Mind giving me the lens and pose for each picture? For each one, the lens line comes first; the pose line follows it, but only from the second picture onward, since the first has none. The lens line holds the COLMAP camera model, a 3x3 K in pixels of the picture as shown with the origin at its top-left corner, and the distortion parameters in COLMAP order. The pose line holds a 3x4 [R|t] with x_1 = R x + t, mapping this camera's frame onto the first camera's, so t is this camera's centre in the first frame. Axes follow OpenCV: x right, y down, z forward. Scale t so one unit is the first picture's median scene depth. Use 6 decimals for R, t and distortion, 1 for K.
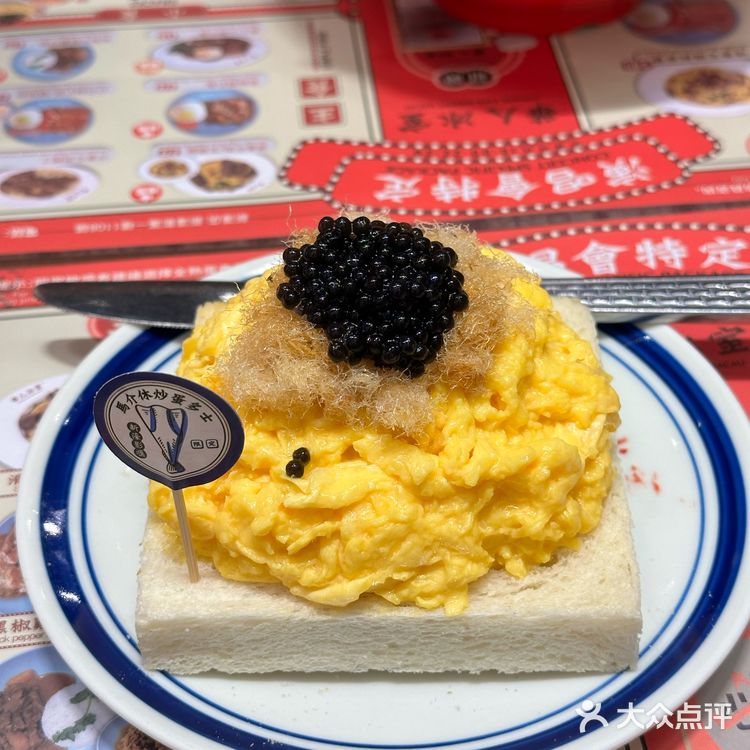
lens RADIAL K [[1343.8, 0, 375.0], [0, 1343.8, 375.0], [0, 0, 1]] dist [-0.011189, -0.016674]
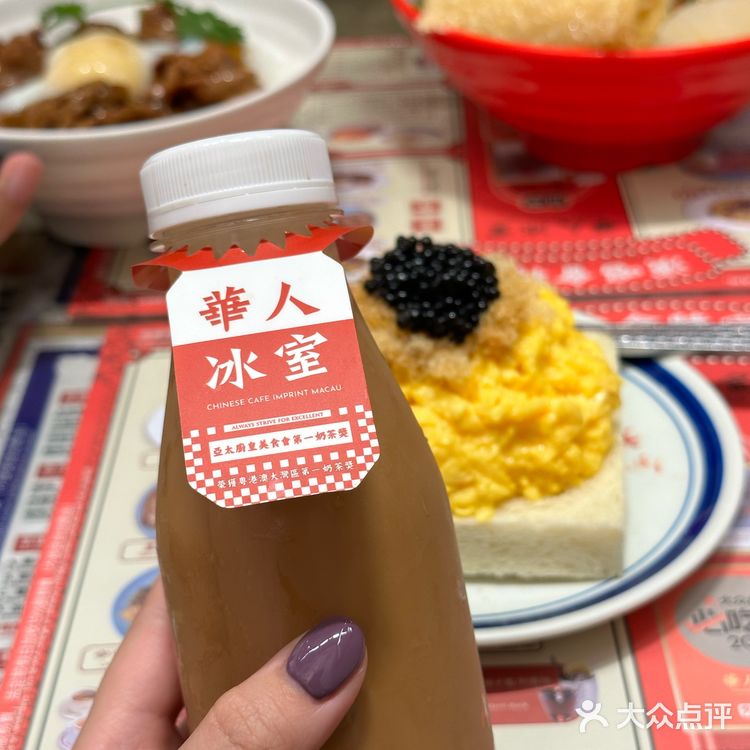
lens RADIAL K [[1343.8, 0, 375.0], [0, 1343.8, 375.0], [0, 0, 1]] dist [-0.011189, -0.016674]
pose [[0.992609, 0.026915, -0.118334, 0.104442], [-0.047473, 0.983510, -0.174511, 0.266002], [0.111686, 0.178839, 0.977519, -0.335887]]
